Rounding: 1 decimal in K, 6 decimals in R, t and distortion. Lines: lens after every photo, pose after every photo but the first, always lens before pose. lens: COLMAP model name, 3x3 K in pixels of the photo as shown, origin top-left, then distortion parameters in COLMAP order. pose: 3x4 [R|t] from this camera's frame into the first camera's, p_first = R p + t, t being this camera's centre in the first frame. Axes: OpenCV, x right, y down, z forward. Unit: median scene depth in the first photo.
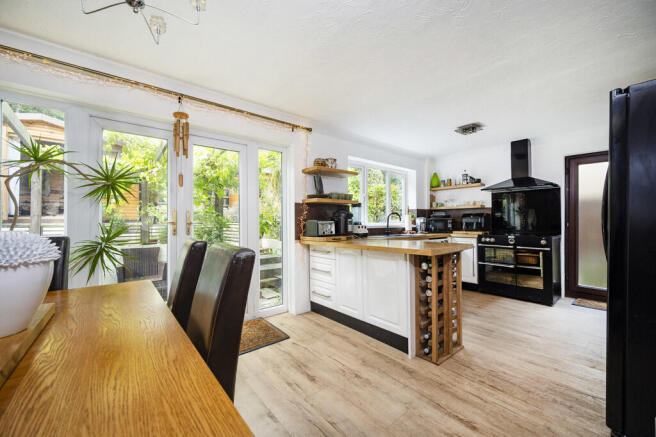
lens RADIAL K [[263.2, 0, 326.0], [0, 263.2, 221.8], [0, 0, 1]] dist [-0.003700, -0.000776]
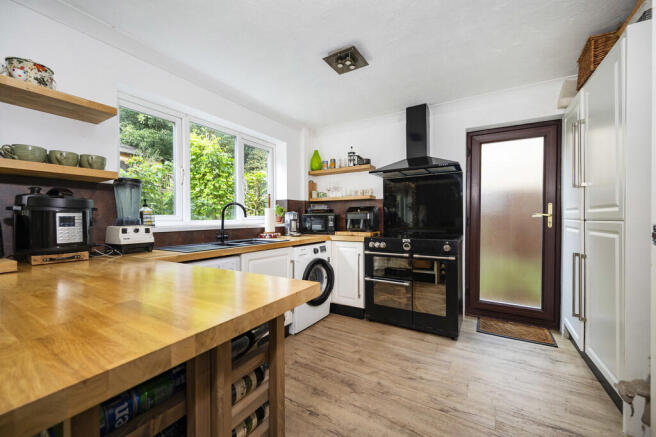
lens RADIAL K [[263.2, 0, 330.8], [0, 263.2, 220.3], [0, 0, 1]] dist [-0.003700, -0.000776]
pose [[0.941324, -0.004651, 0.337471, 0.242245], [0.001911, 0.999962, 0.008453, -0.001159], [-0.337498, -0.007313, 0.941298, 0.353350]]
